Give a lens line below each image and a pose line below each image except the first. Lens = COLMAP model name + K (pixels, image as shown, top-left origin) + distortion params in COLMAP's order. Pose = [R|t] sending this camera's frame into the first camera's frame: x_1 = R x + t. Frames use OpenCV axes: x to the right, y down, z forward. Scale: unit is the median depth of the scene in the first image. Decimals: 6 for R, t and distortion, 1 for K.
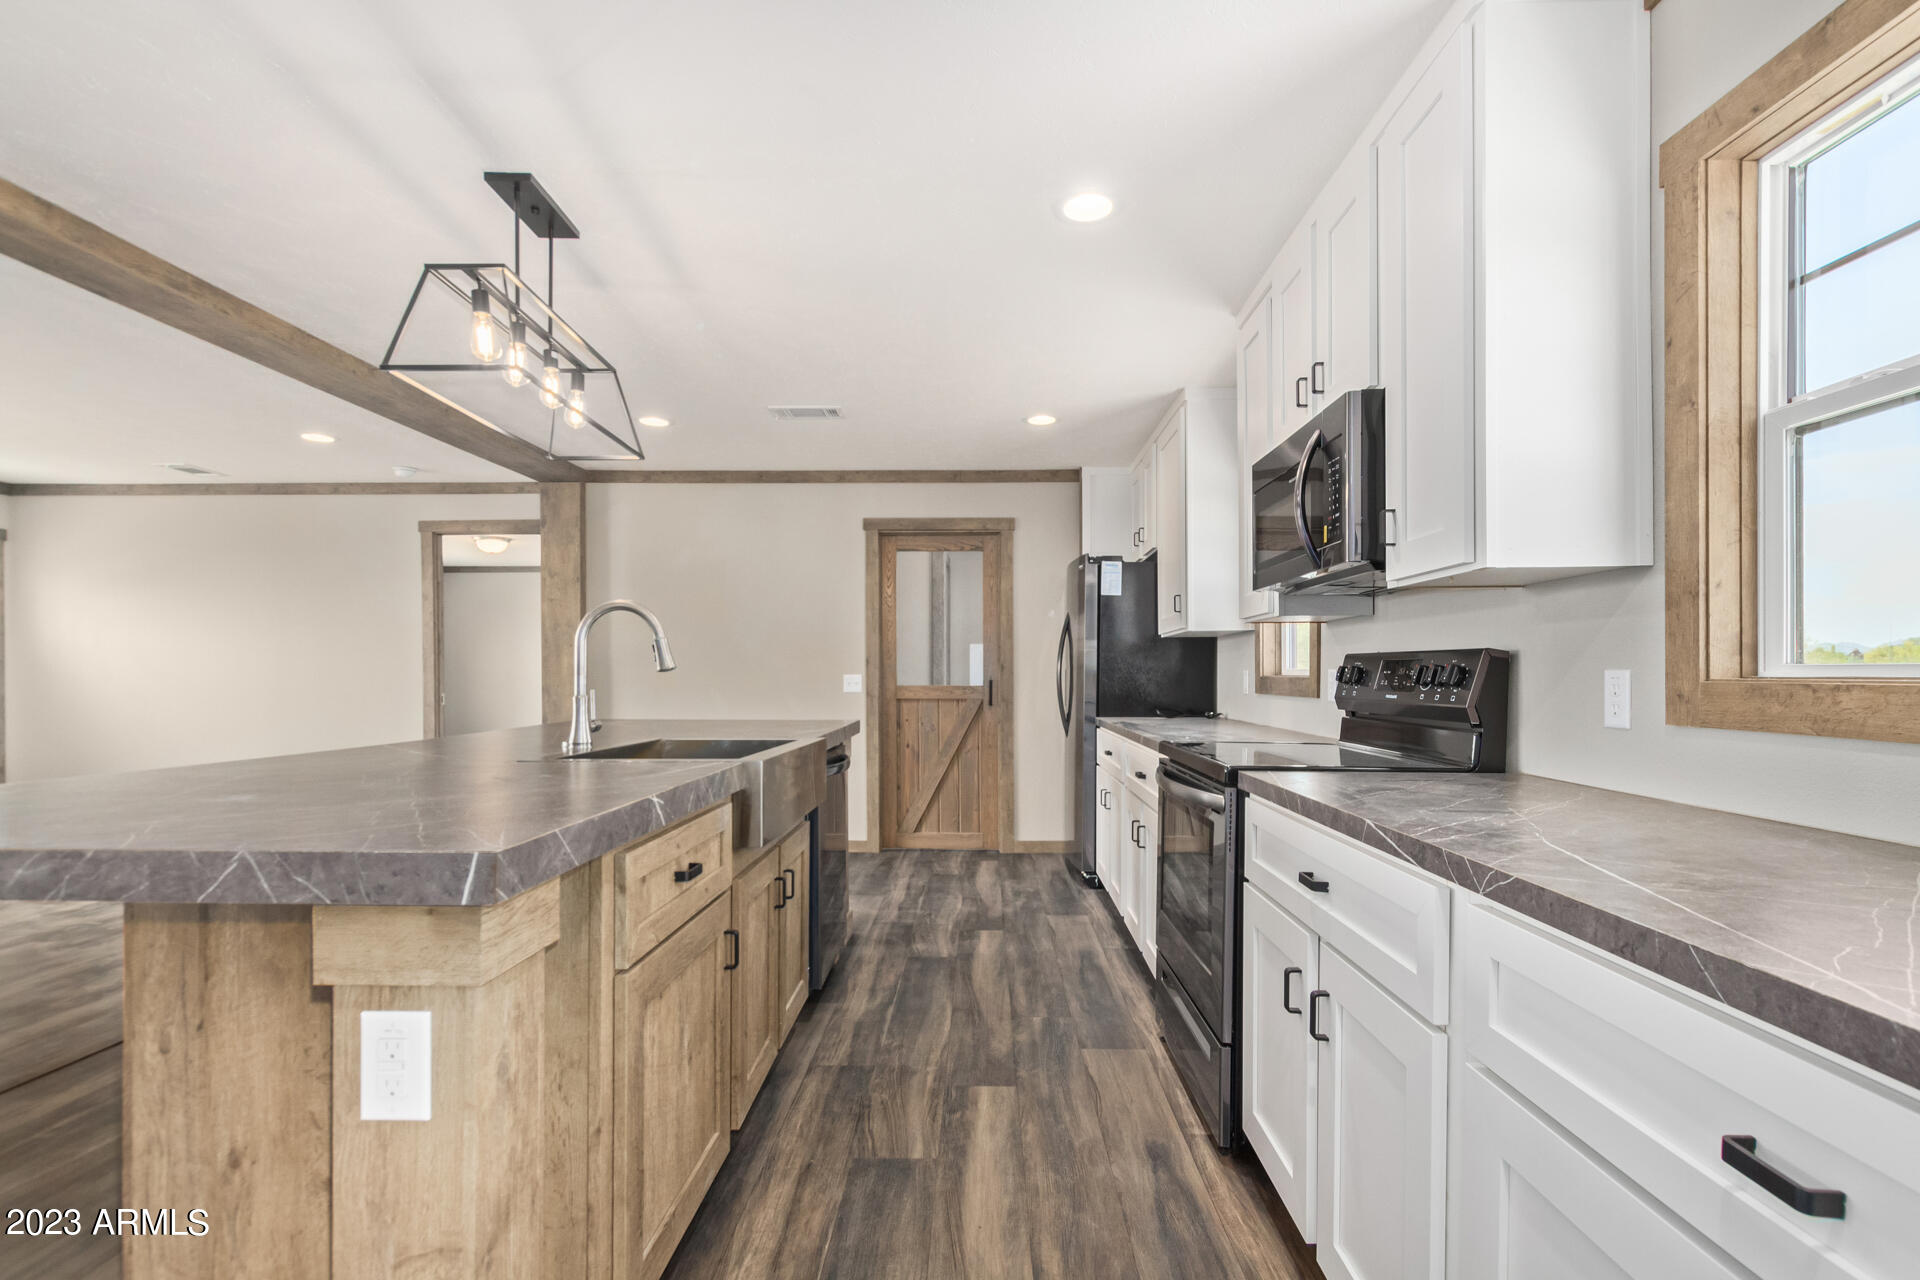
lens RADIAL K [[886.9, 0, 976.6], [0, 886.9, 710.2], [0, 0, 1]] dist [0.005091, -0.000140]
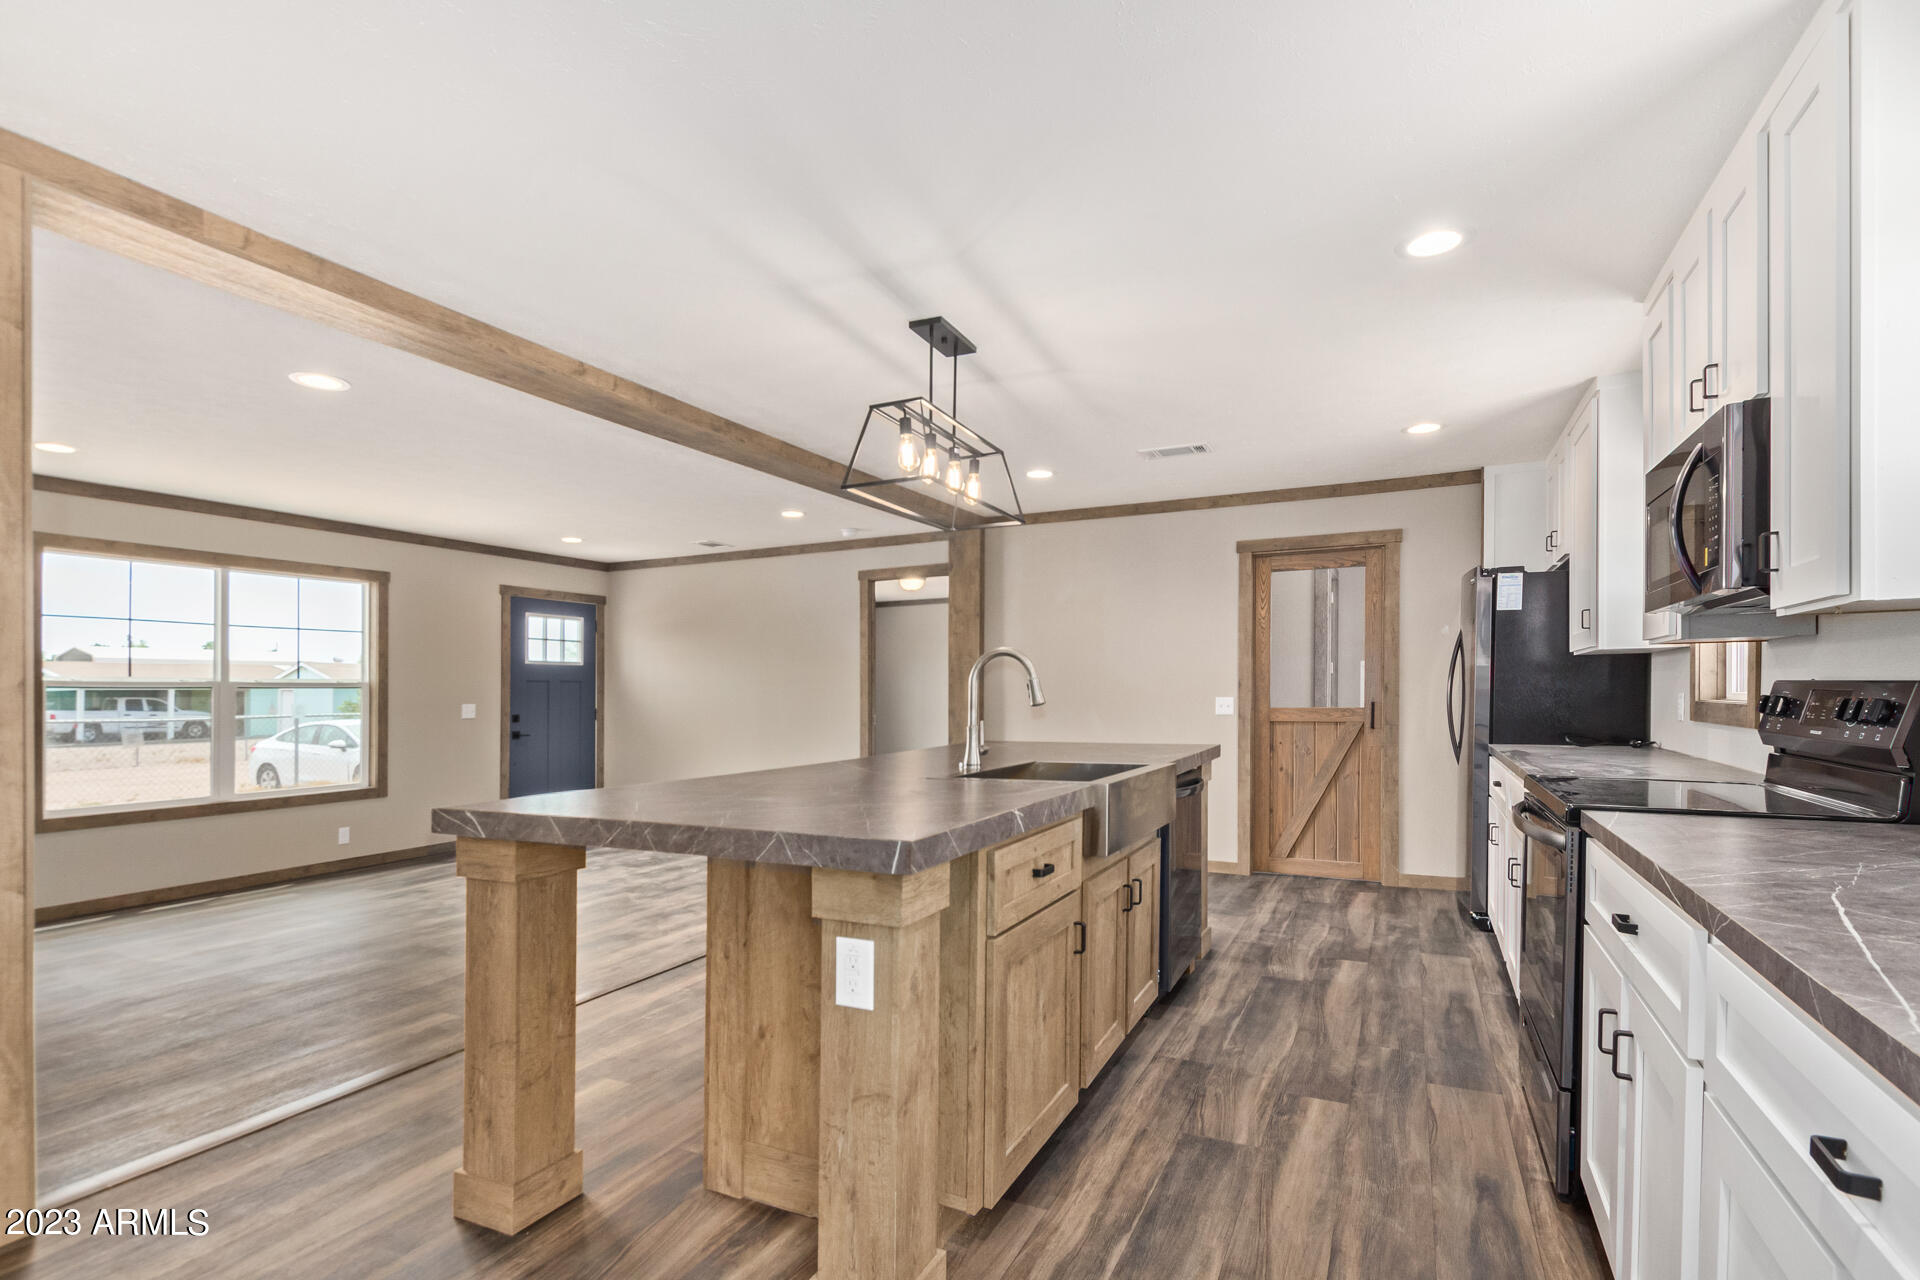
lens RADIAL K [[886.9, 0, 976.6], [0, 886.9, 710.2], [0, 0, 1]] dist [0.005091, -0.000140]
pose [[0.910943, -0.001983, -0.412528, 0.073196], [-0.006525, 0.999794, -0.019216, -0.014738], [0.412481, 0.020197, 0.910742, -0.132950]]
